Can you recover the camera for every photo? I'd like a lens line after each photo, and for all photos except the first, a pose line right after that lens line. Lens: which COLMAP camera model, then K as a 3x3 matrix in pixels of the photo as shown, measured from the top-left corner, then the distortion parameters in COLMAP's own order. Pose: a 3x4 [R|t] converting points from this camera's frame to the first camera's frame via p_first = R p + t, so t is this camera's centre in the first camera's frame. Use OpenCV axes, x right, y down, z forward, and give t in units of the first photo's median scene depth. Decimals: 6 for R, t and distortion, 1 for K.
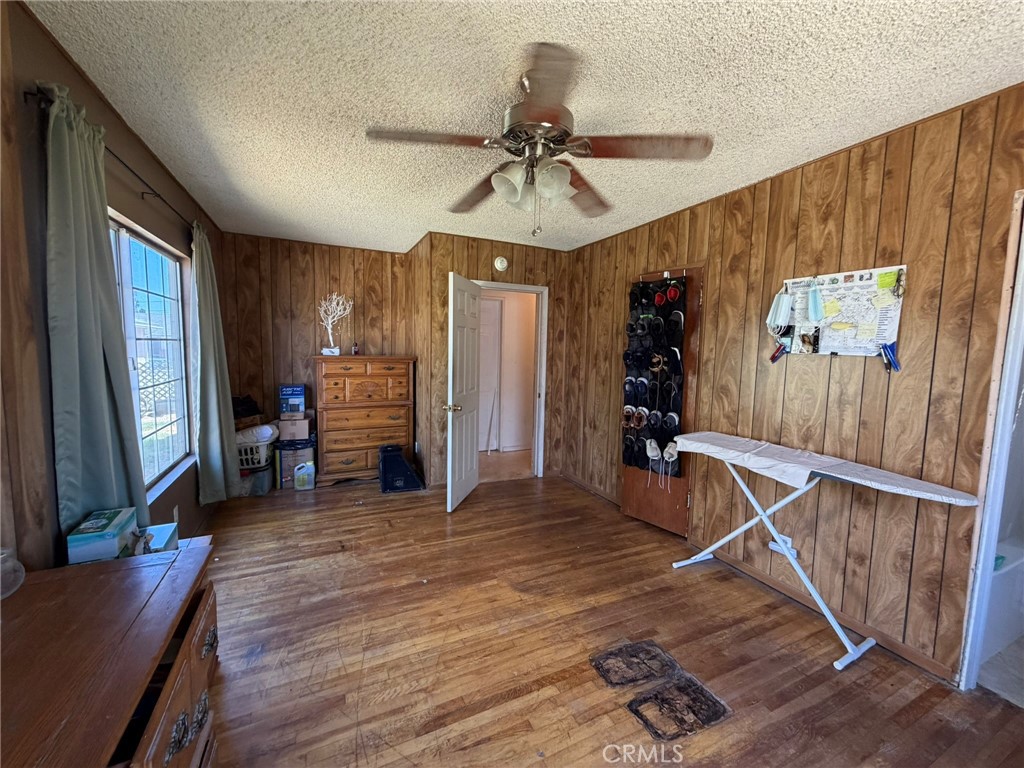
lens RADIAL K [[407.9, 0, 509.7], [0, 407.9, 384.0], [0, 0, 1]] dist [0.000763, -0.000188]
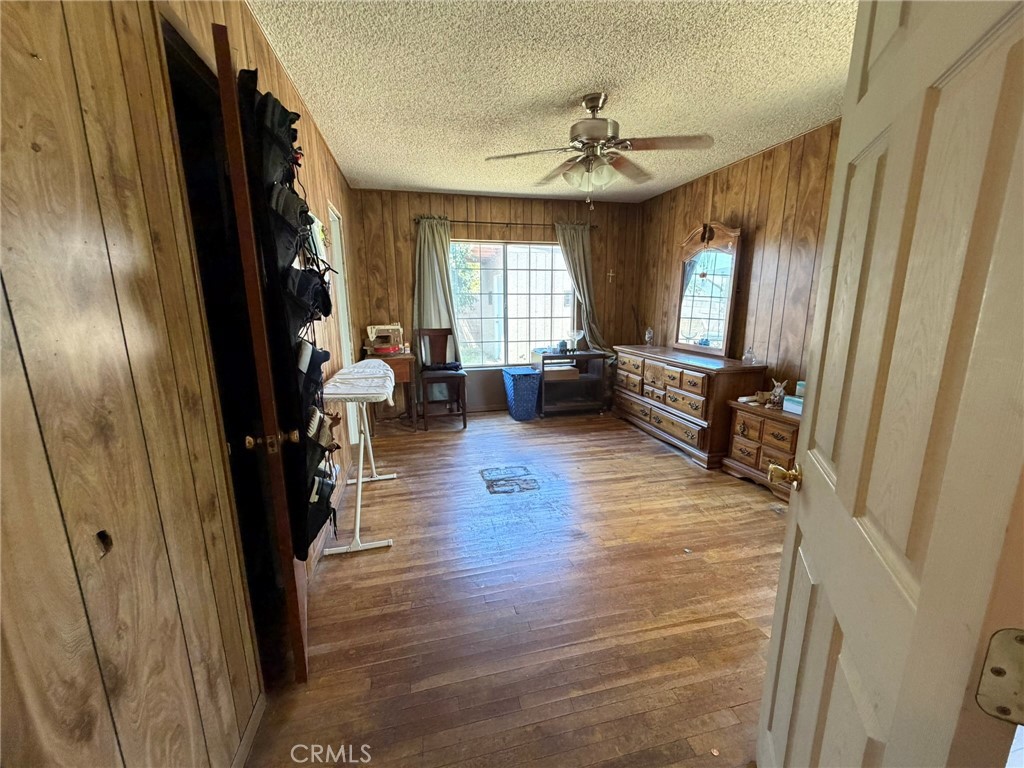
lens RADIAL K [[407.9, 0, 509.7], [0, 407.9, 384.0], [0, 0, 1]] dist [0.000763, -0.000188]
pose [[-0.978419, -0.057078, 0.198591, 0.022062], [0.001248, 0.959442, 0.281903, -0.157394], [-0.206627, 0.276067, -0.938665, 2.388893]]
